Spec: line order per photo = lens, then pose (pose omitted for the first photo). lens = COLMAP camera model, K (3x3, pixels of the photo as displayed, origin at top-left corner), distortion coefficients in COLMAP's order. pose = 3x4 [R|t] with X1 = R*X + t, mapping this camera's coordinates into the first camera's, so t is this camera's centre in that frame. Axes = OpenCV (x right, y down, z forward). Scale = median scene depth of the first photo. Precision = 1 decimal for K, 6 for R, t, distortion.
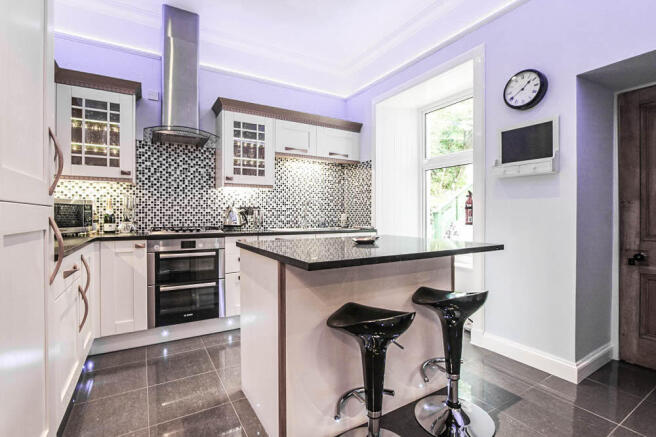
lens RADIAL K [[304.1, 0, 311.5], [0, 304.1, 218.5], [0, 0, 1]] dist [-0.017156, 0.000309]
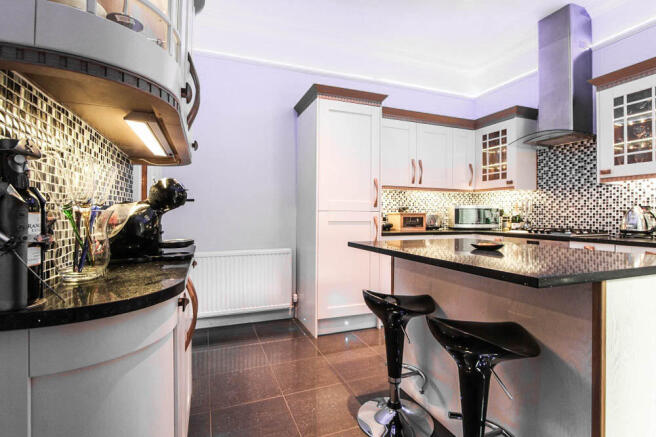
lens RADIAL K [[304.1, 0, 324.7], [0, 304.1, 214.3], [0, 0, 1]] dist [-0.017156, 0.000309]
pose [[-0.148094, -0.000146, -0.988973, 0.627101], [-0.016445, 0.999862, 0.002315, -0.008076], [0.988836, 0.016607, -0.148076, 0.370452]]
